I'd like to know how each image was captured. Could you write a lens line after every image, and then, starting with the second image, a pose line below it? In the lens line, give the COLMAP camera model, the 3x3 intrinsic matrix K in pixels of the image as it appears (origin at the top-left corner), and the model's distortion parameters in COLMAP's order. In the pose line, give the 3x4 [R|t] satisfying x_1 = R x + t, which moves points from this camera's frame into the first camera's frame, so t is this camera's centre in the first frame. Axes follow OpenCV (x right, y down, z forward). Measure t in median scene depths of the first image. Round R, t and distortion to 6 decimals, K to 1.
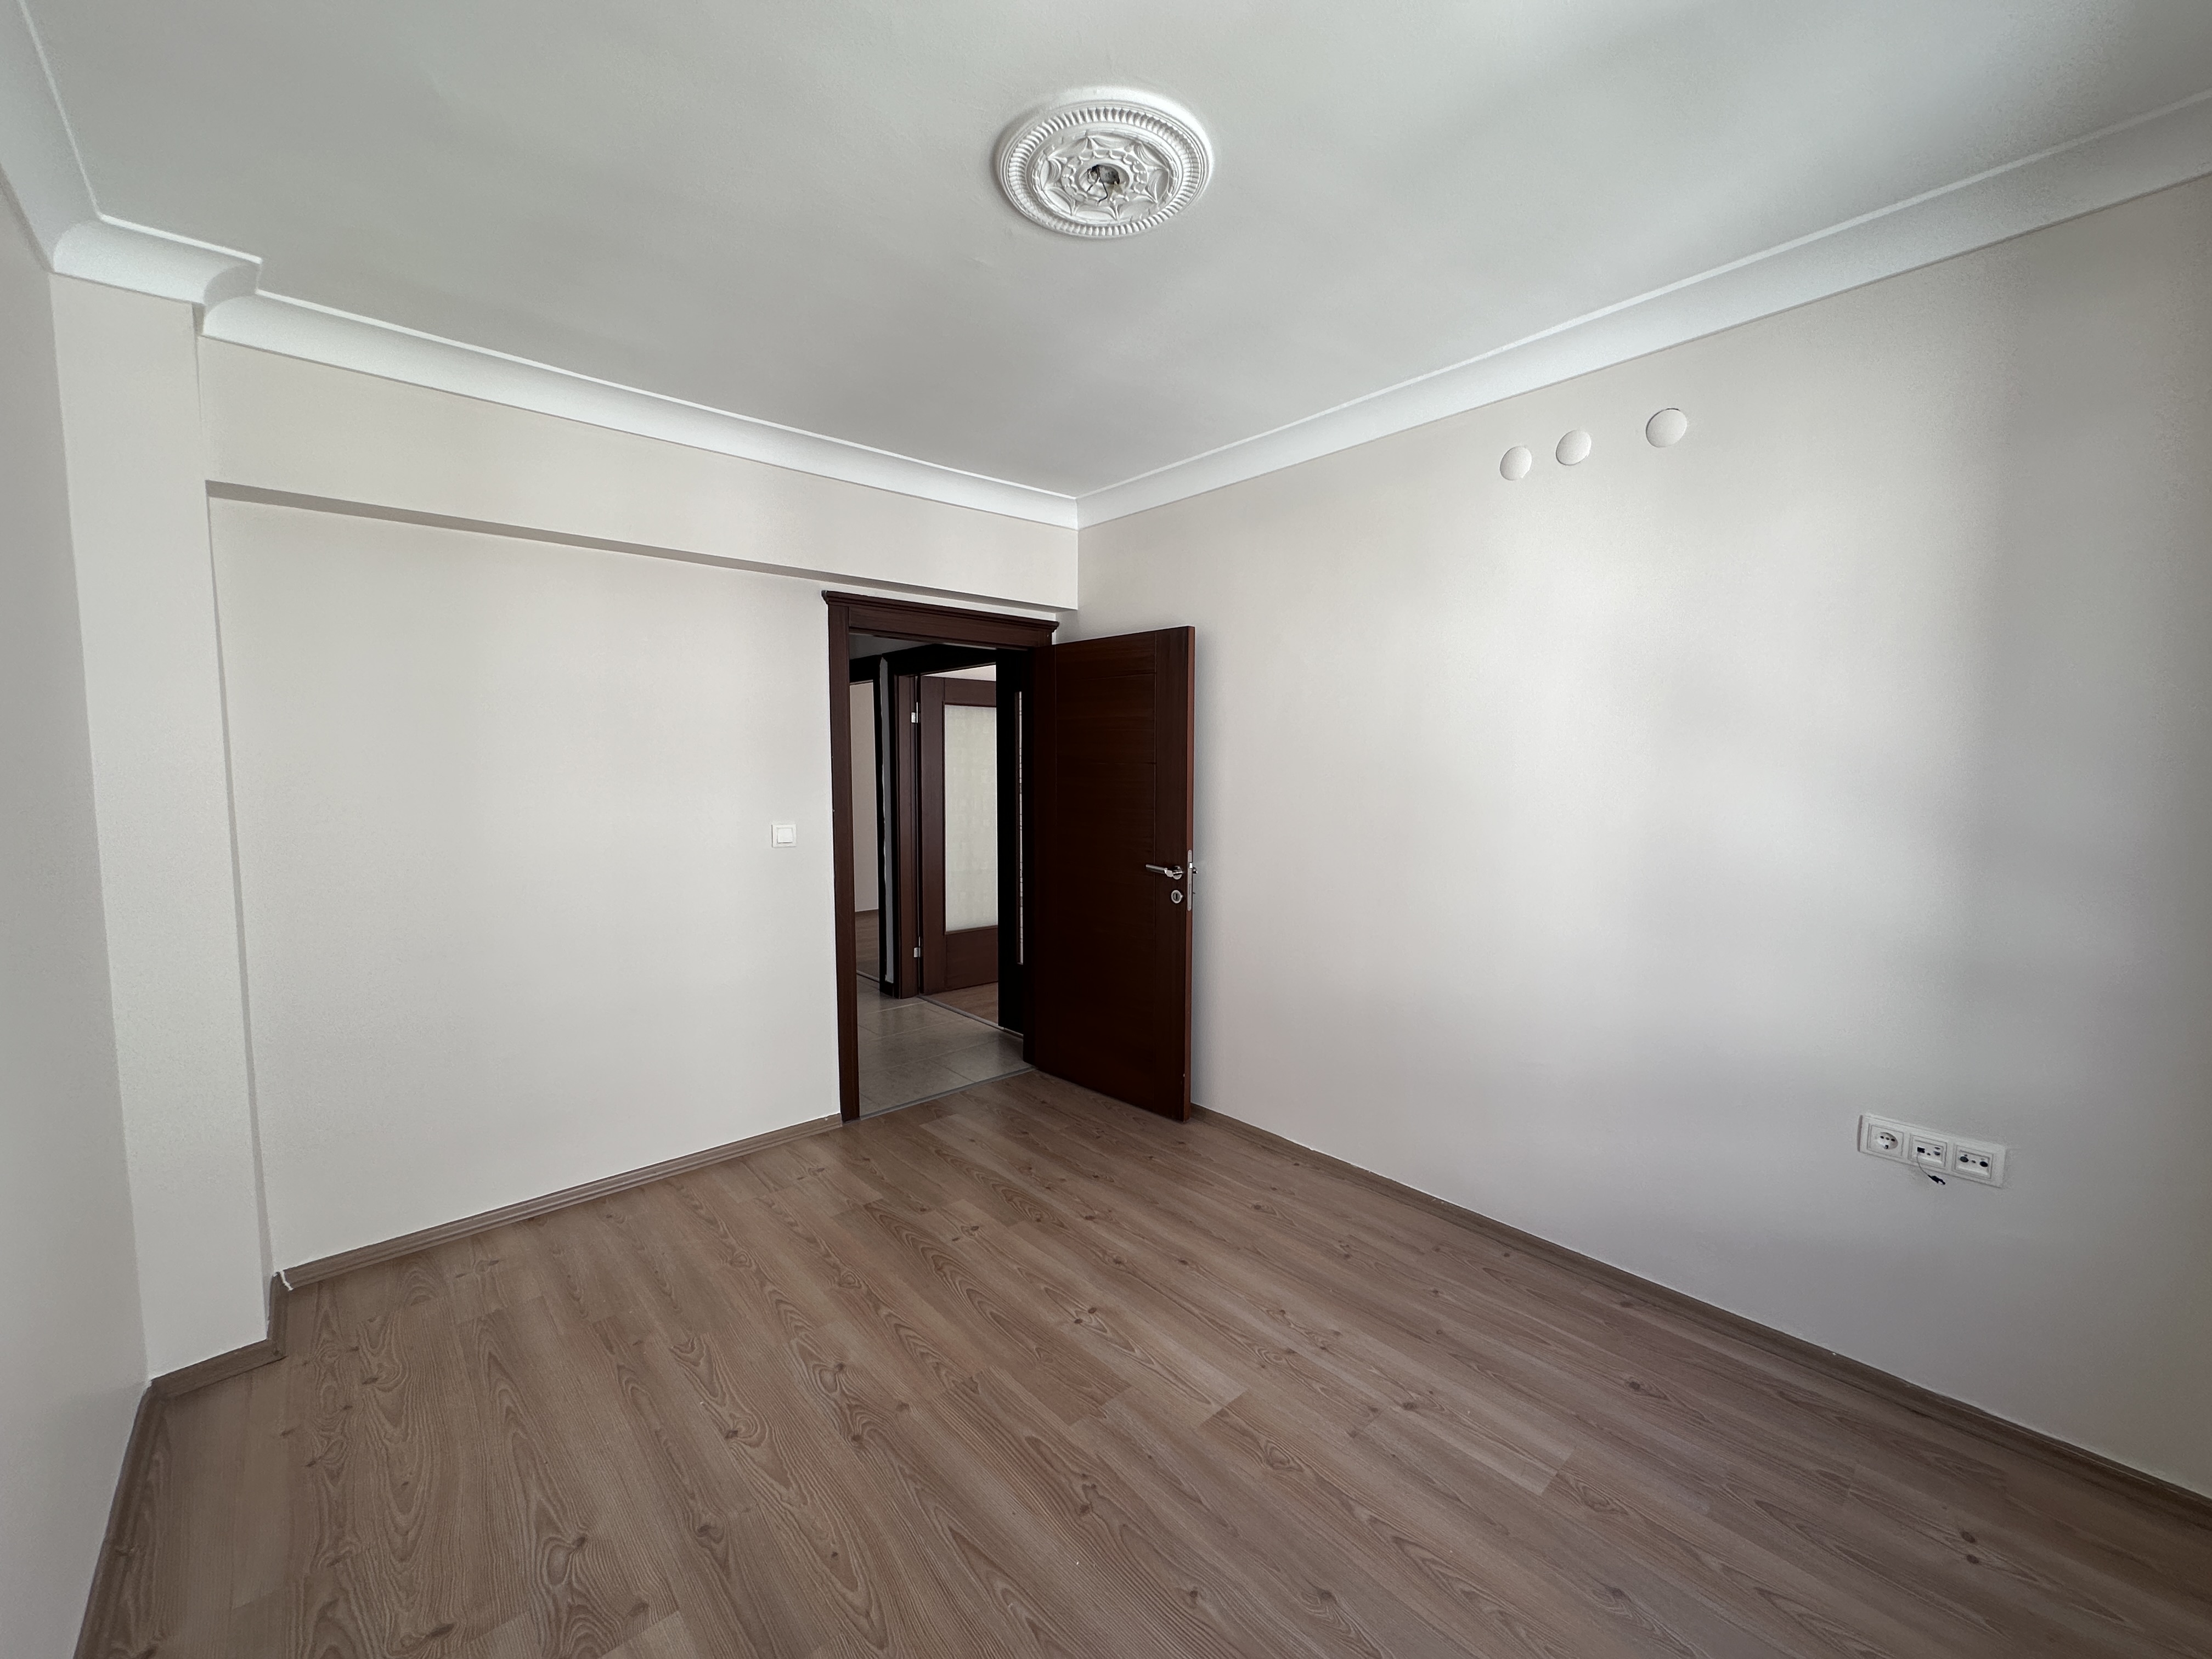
lens RADIAL K [[883.0, 0, 1104.0], [0, 883.0, 834.5], [0, 0, 1]] dist [-0.004836, 0.000897]
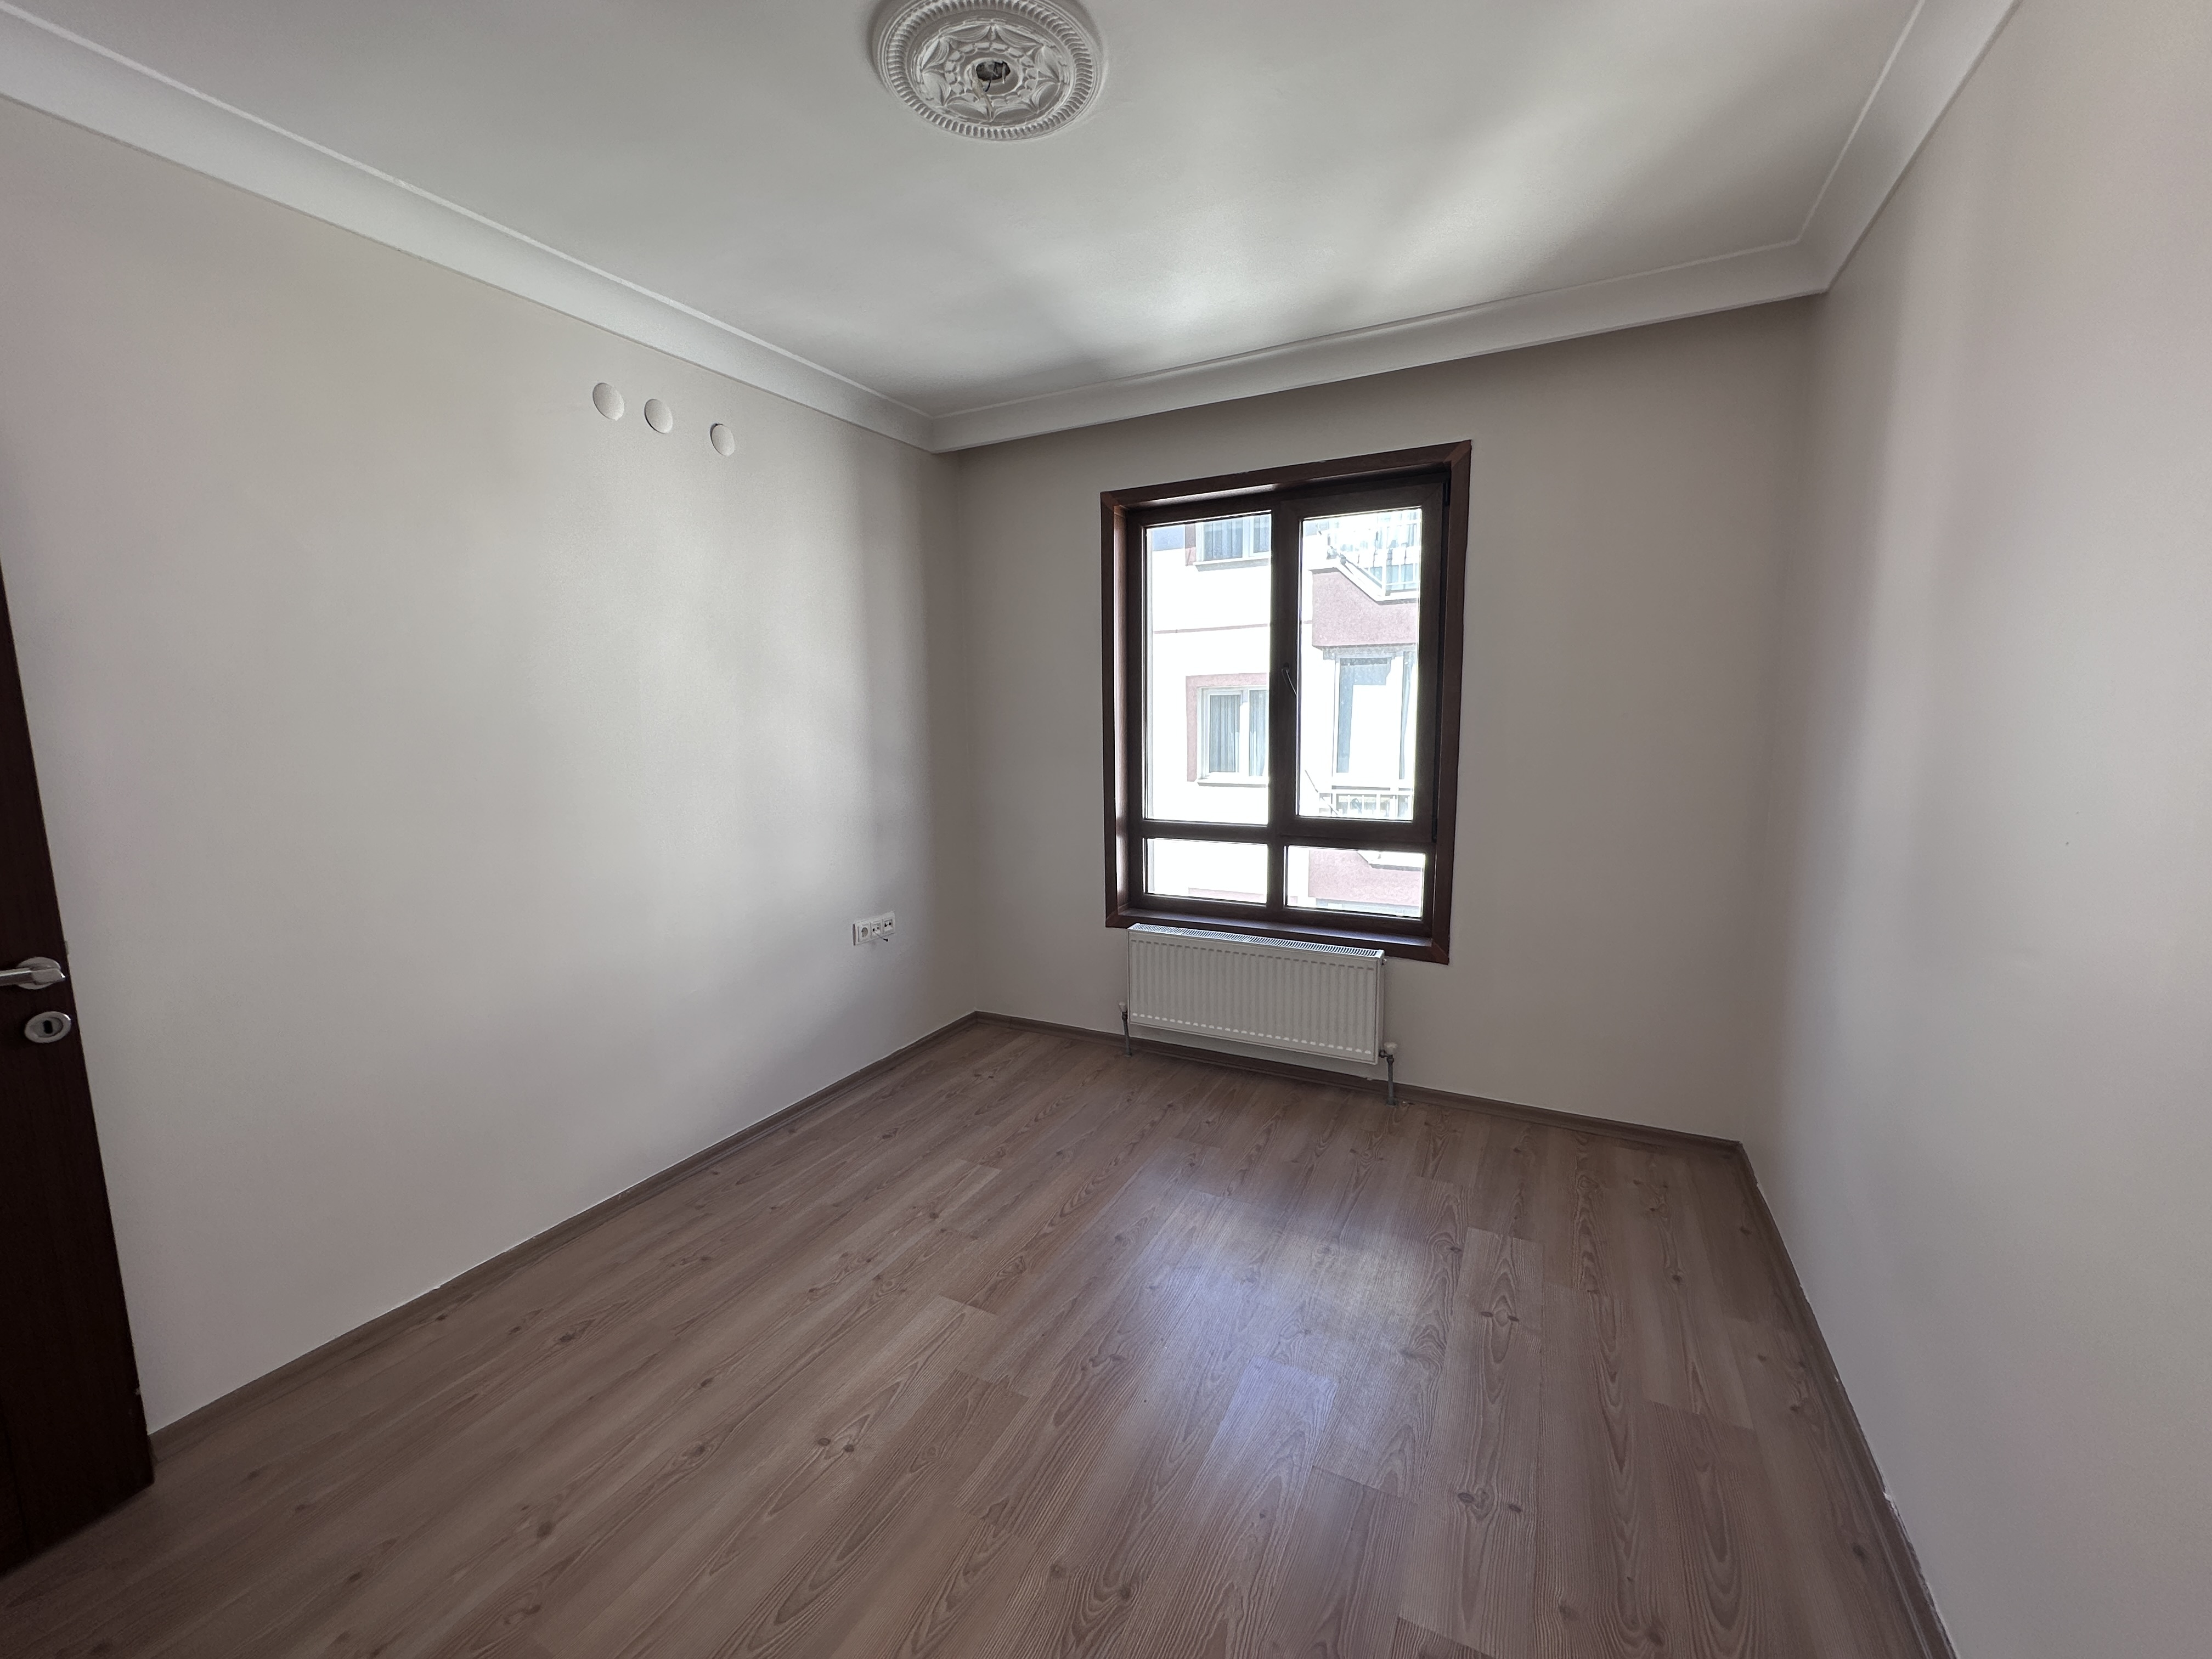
lens RADIAL K [[883.0, 0, 1106.2], [0, 883.0, 827.4], [0, 0, 1]] dist [-0.004836, 0.000897]
pose [[-0.365148, -0.112995, 0.924067, -0.838841], [0.088659, 0.983874, 0.155342, -0.079894], [-0.926718, 0.138650, -0.349242, 1.104522]]
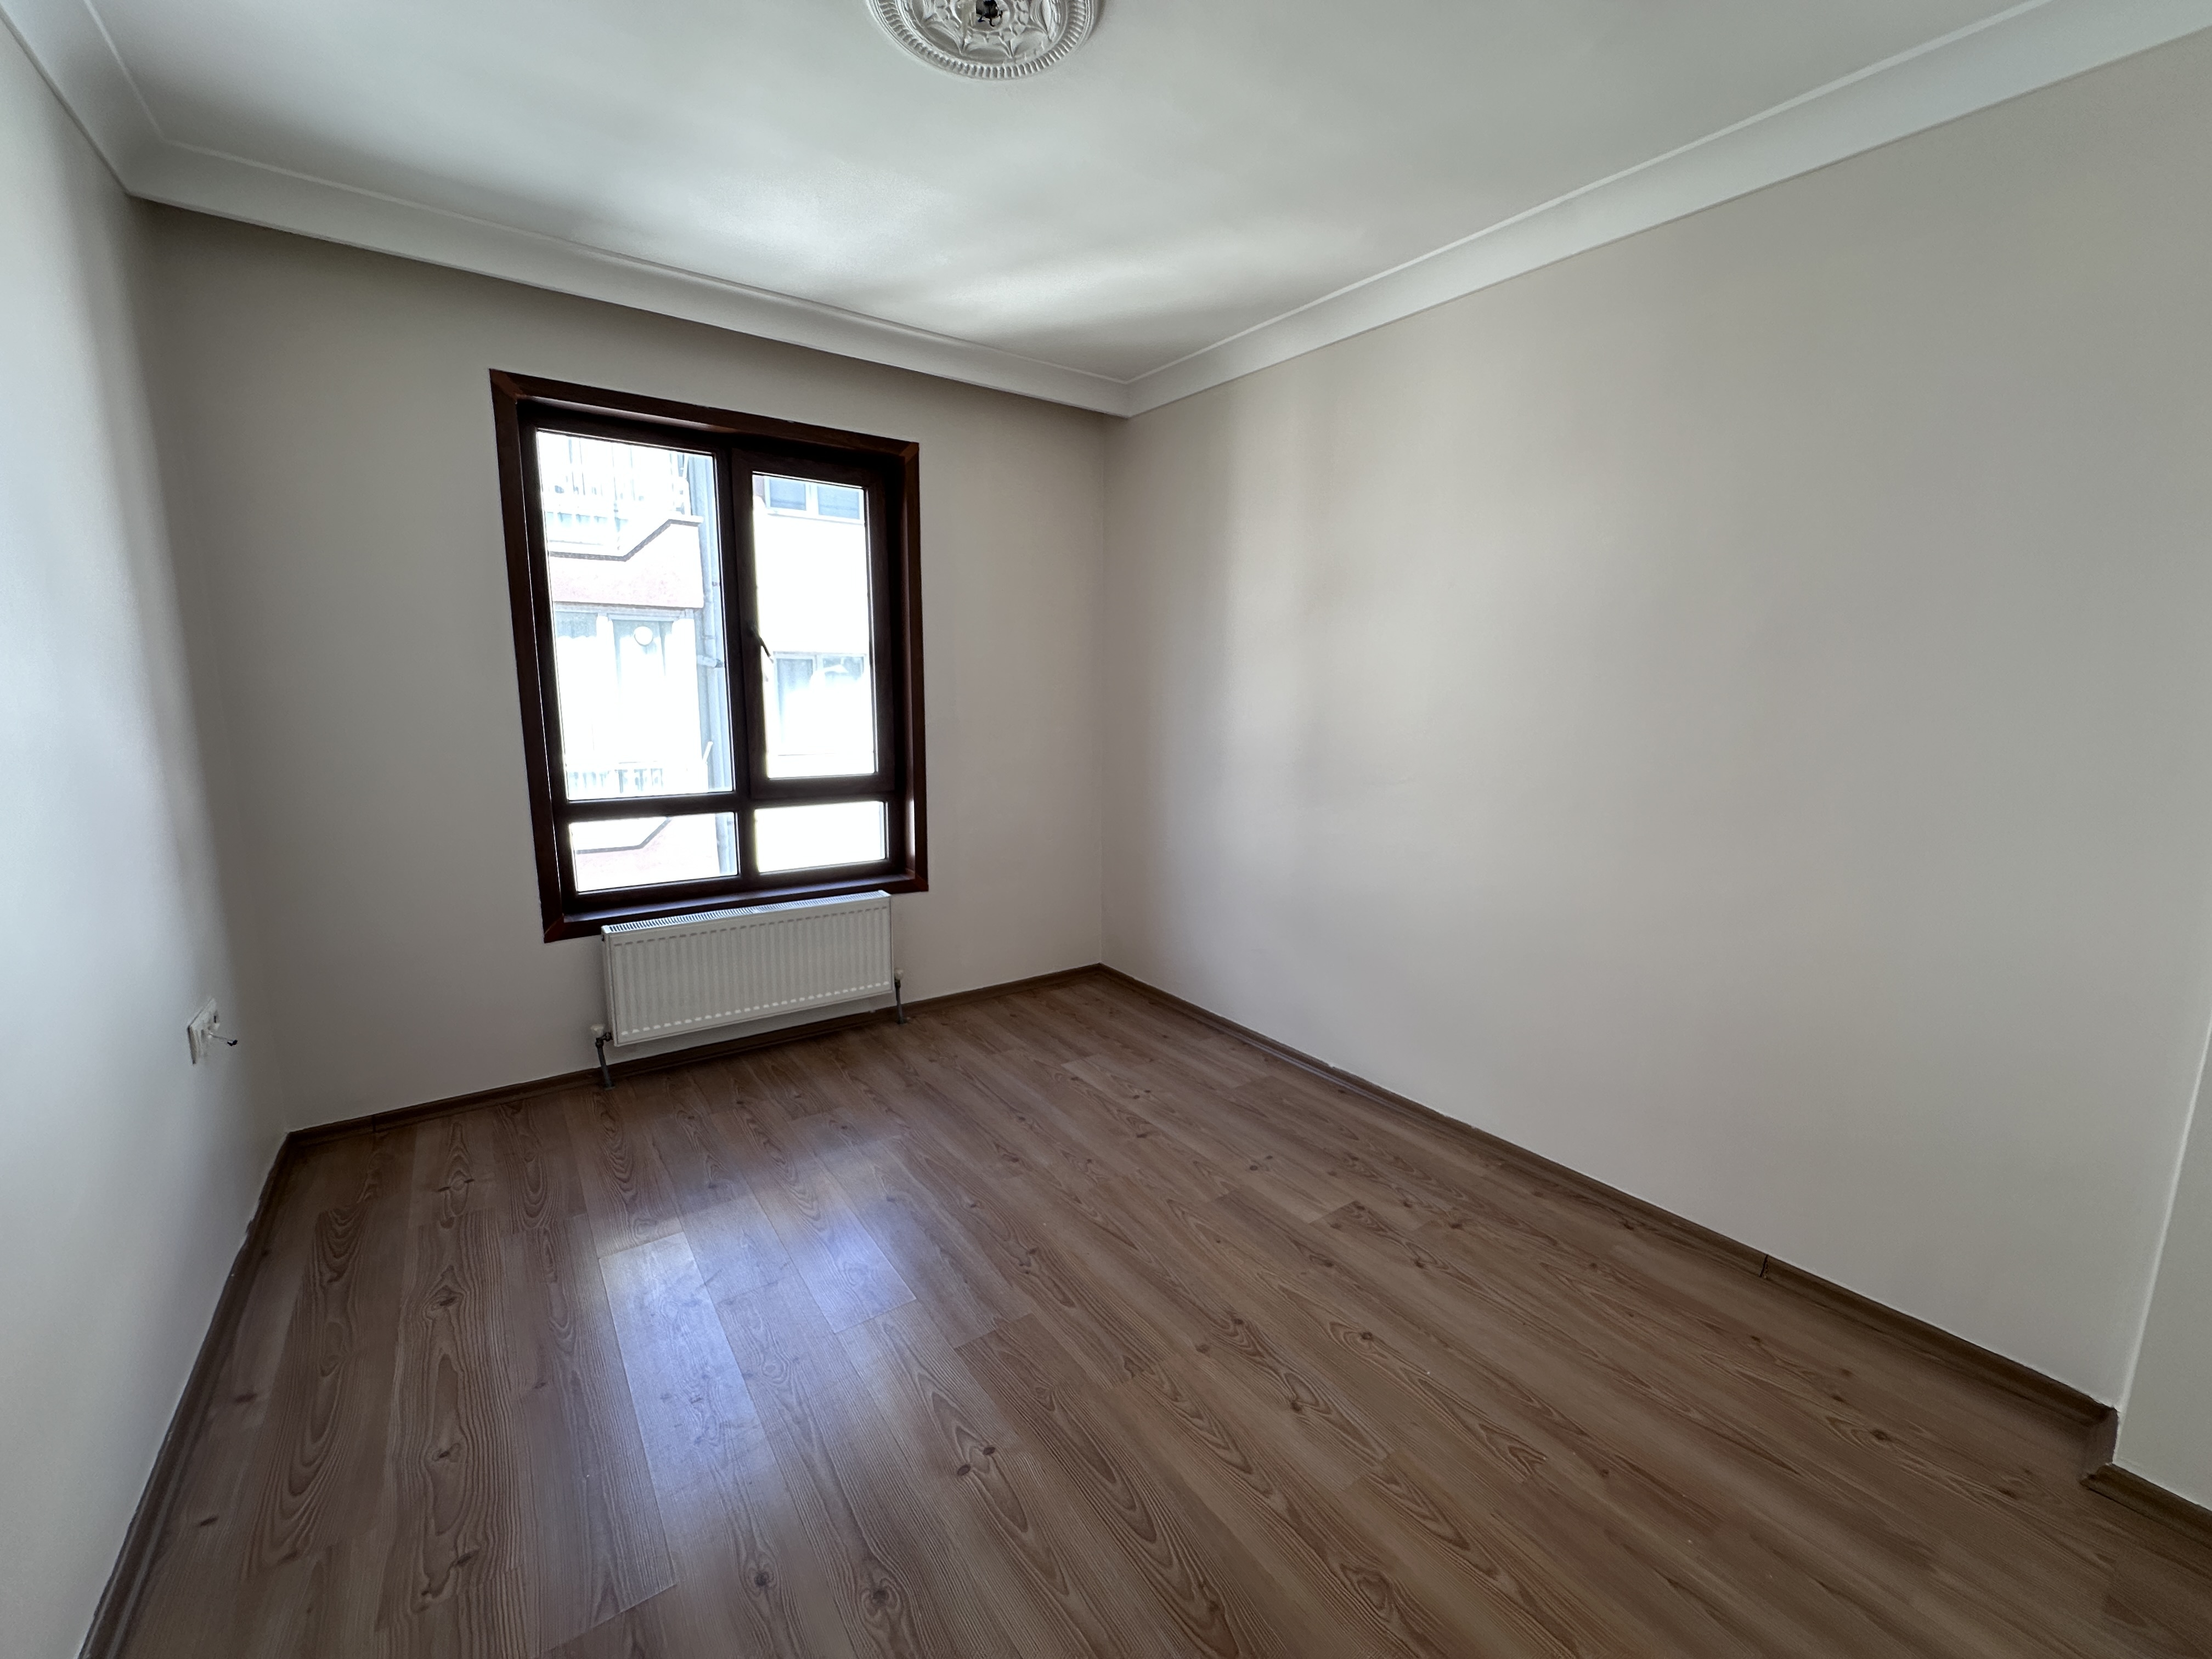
lens RADIAL K [[883.0, 0, 1107.1], [0, 883.0, 824.9], [0, 0, 1]] dist [-0.004836, 0.000897]
pose [[-0.994590, -0.022617, 0.101389, -0.204087], [0.001607, 0.972545, 0.232709, -0.107314], [-0.103868, 0.231613, -0.967247, 1.740013]]
